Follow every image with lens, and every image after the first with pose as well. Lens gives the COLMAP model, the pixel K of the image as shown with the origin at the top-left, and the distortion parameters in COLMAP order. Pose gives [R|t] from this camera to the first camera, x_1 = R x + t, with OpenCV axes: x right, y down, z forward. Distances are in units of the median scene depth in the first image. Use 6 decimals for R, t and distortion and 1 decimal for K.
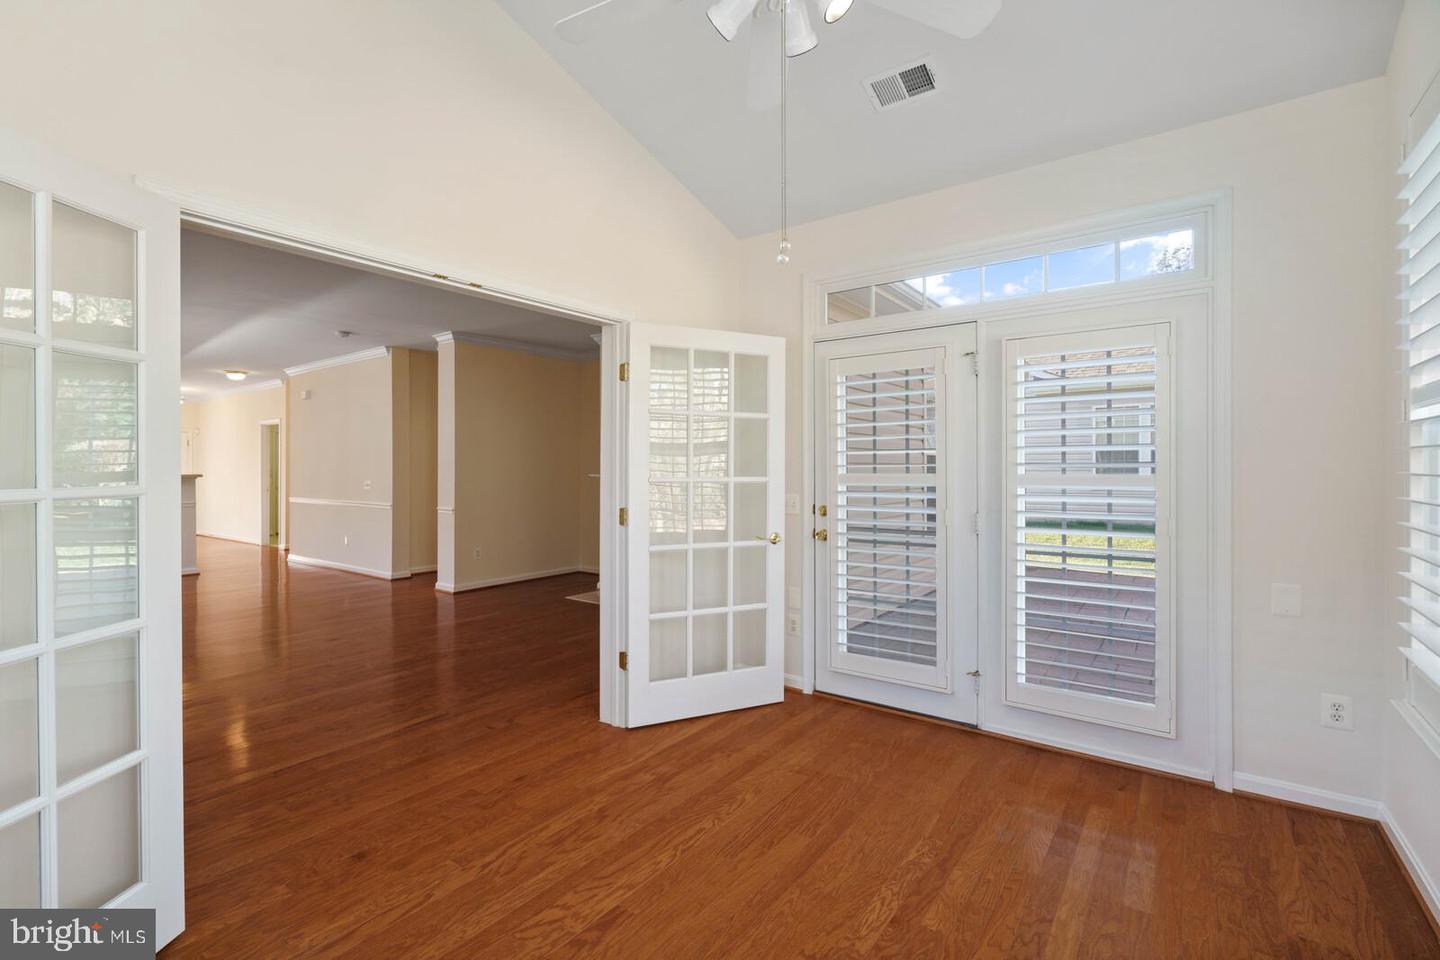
lens RADIAL K [[651.0, 0, 708.9], [0, 651.0, 473.3], [0, 0, 1]] dist [0.001865, 0.000528]
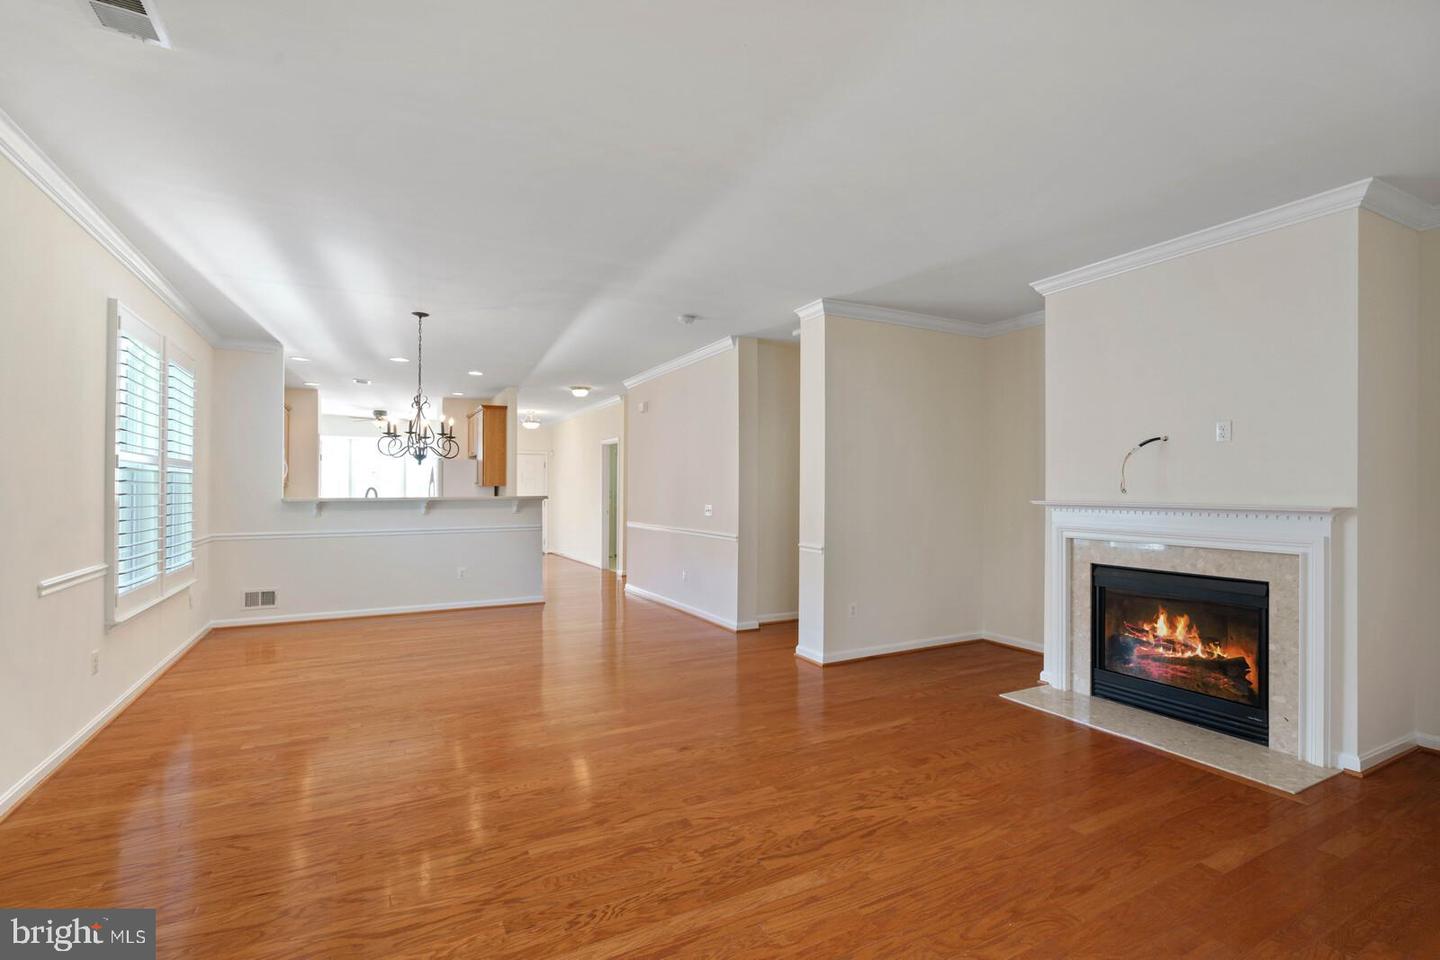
lens RADIAL K [[663.1, 0, 713.3], [0, 663.1, 490.3], [0, 0, 1]] dist [-0.000017, 0.000475]
pose [[0.904896, 0.002295, -0.425626, -0.172445], [-0.005085, 0.999972, -0.005417, -0.003013], [0.425601, 0.007066, 0.904883, 0.261420]]
